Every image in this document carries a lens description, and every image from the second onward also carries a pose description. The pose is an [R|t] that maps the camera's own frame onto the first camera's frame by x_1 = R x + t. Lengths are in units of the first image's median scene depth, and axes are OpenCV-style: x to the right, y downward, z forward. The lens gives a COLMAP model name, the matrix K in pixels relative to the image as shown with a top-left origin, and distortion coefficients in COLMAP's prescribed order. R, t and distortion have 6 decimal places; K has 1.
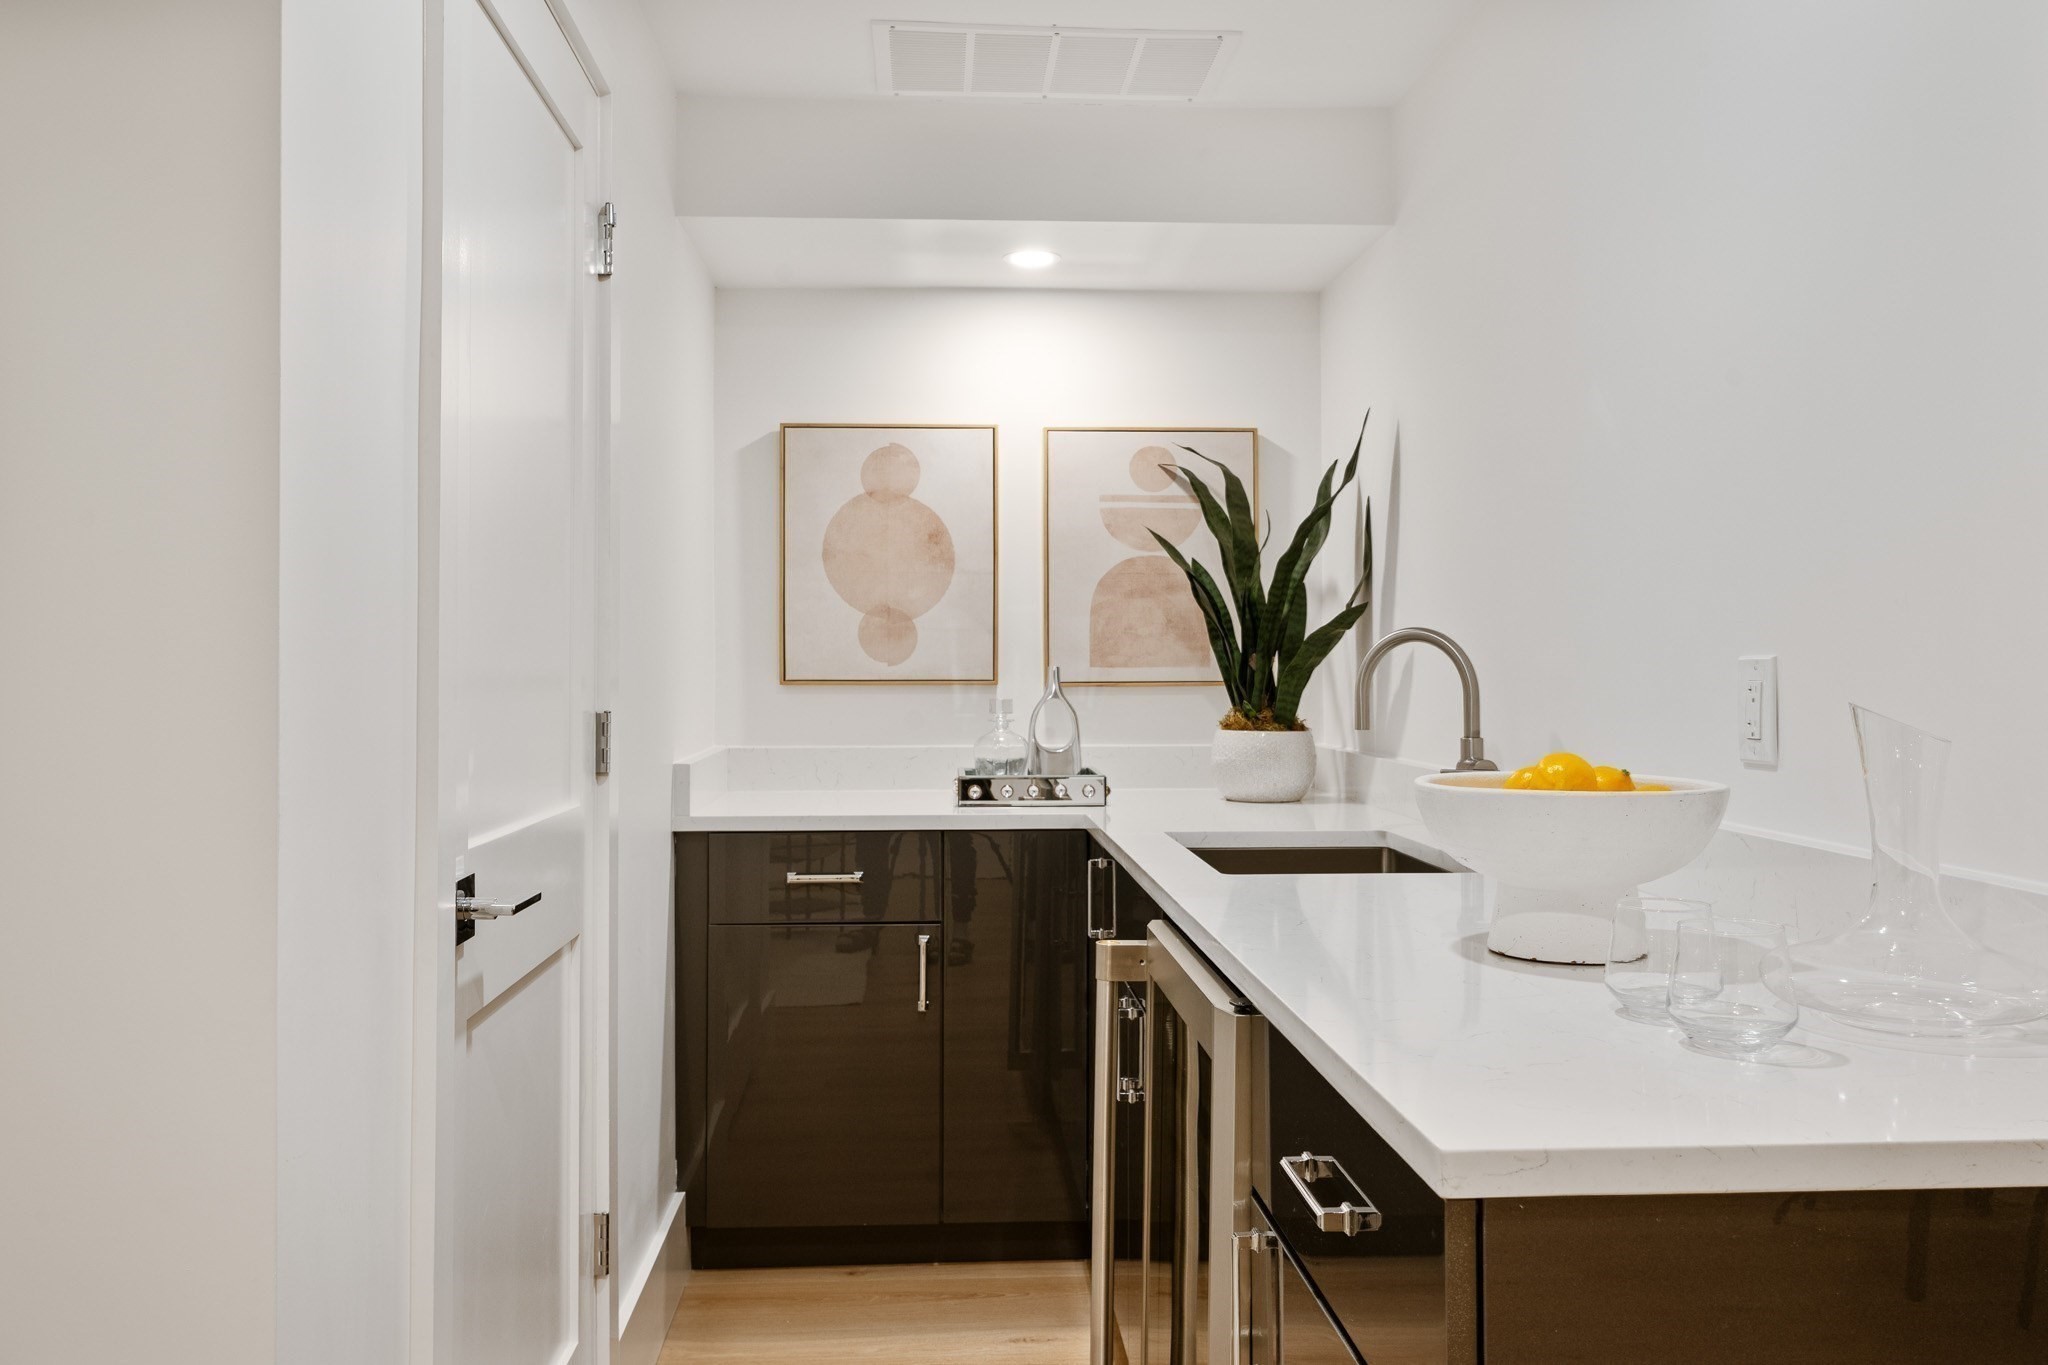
lens RADIAL K [[1642.5, 0, 1023.6], [0, 1642.5, 675.3], [0, 0, 1]] dist [-0.003468, 0.008852]
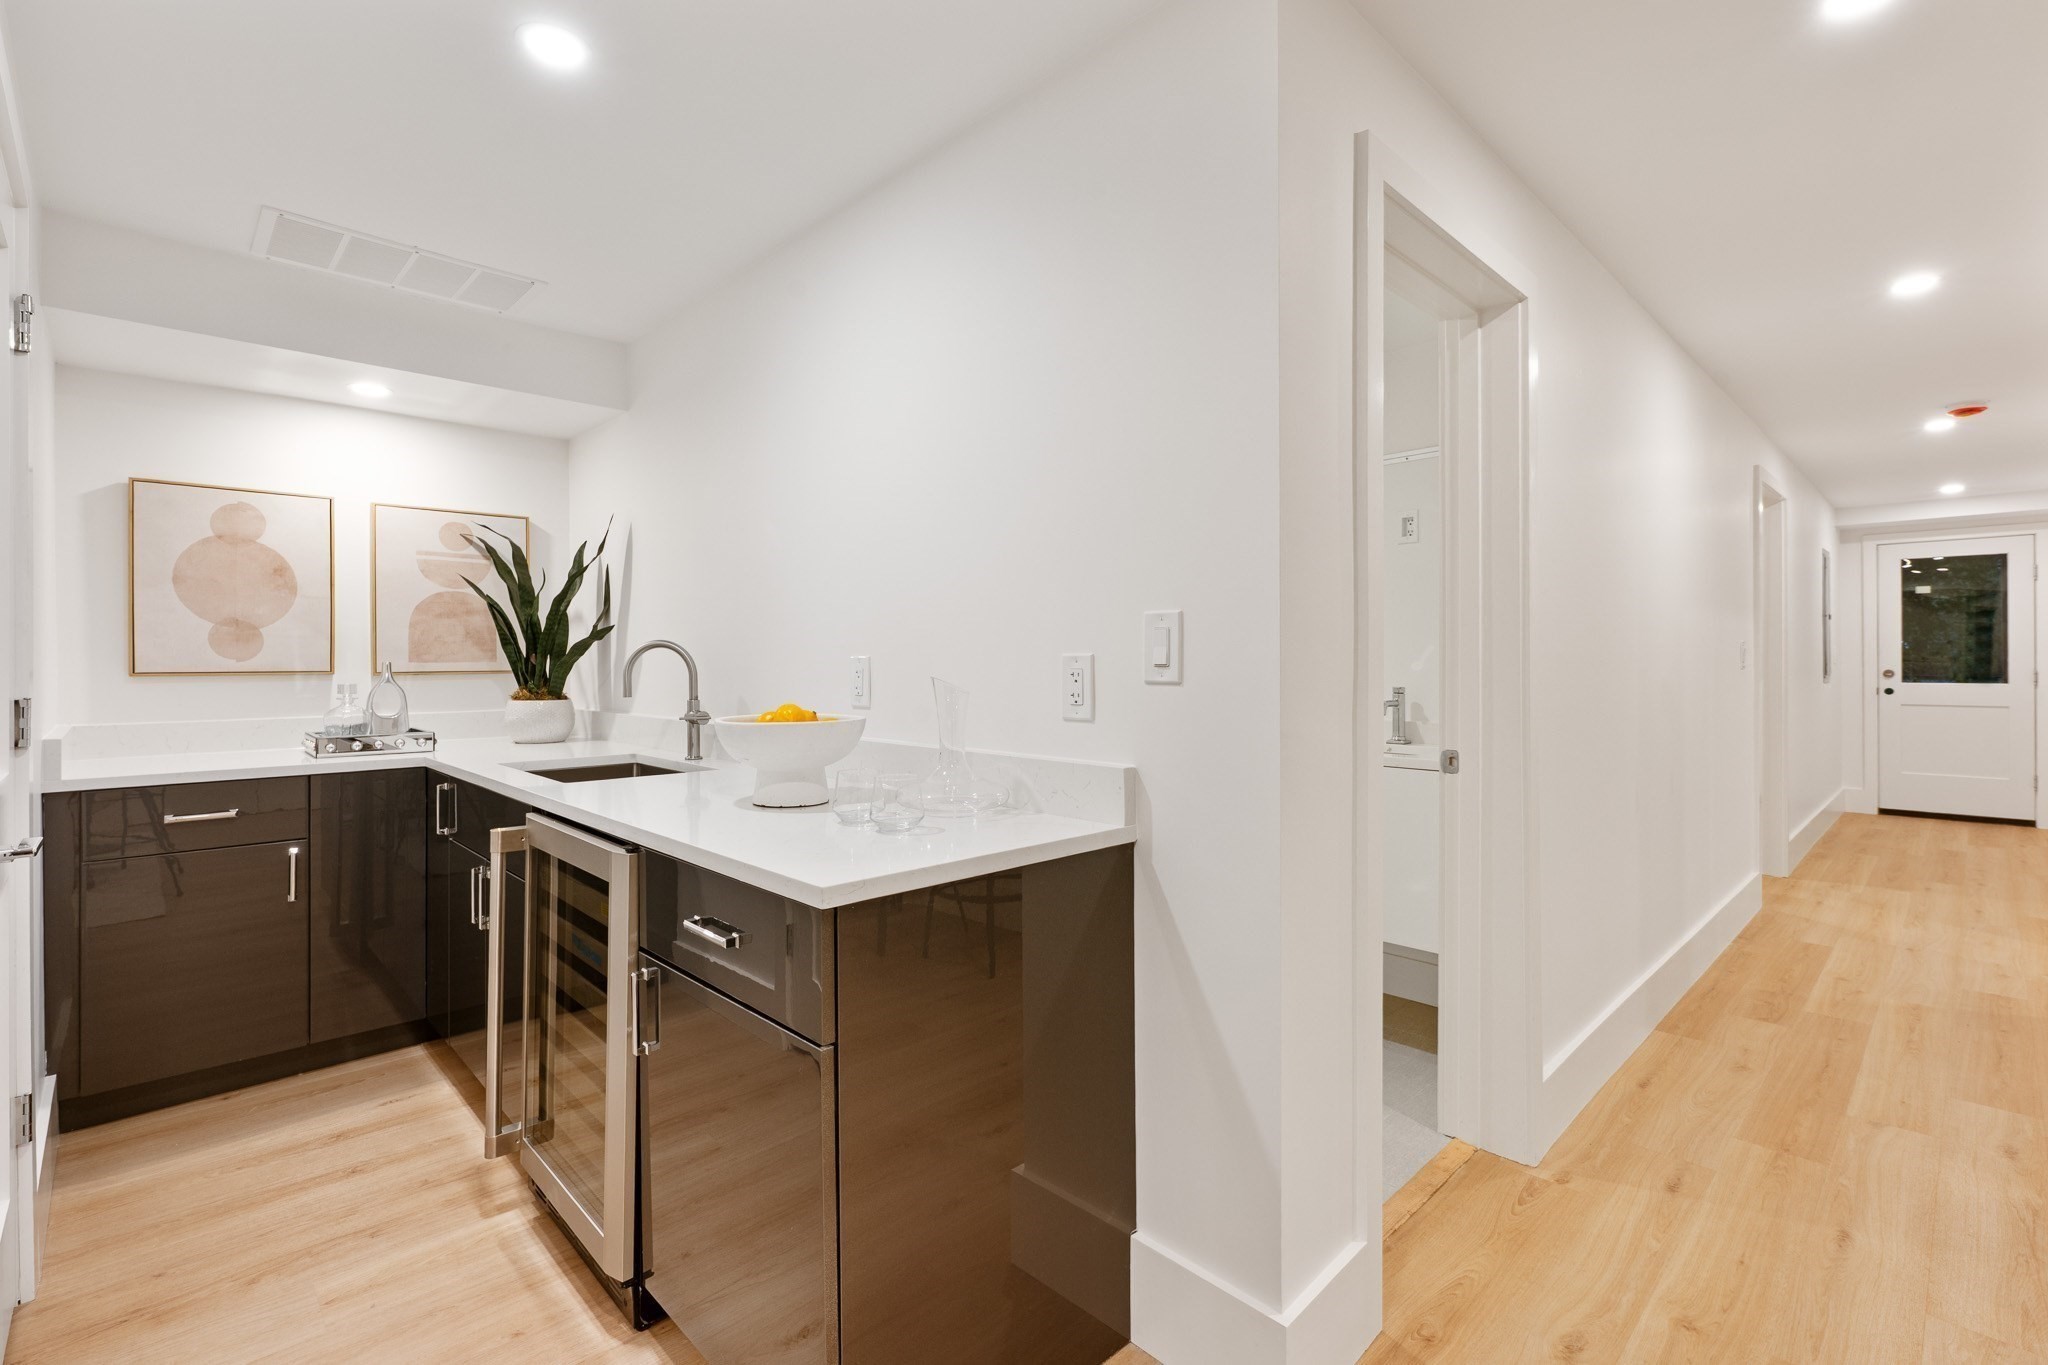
lens RADIAL K [[928.7, 0, 1006.8], [0, 928.7, 681.9], [0, 0, 1]] dist [-0.000759, 0.000972]
pose [[0.761938, -0.015498, 0.647464, -0.107726], [0.004603, 0.999818, 0.018515, -0.000255], [-0.647633, -0.011127, 0.761871, -0.025487]]
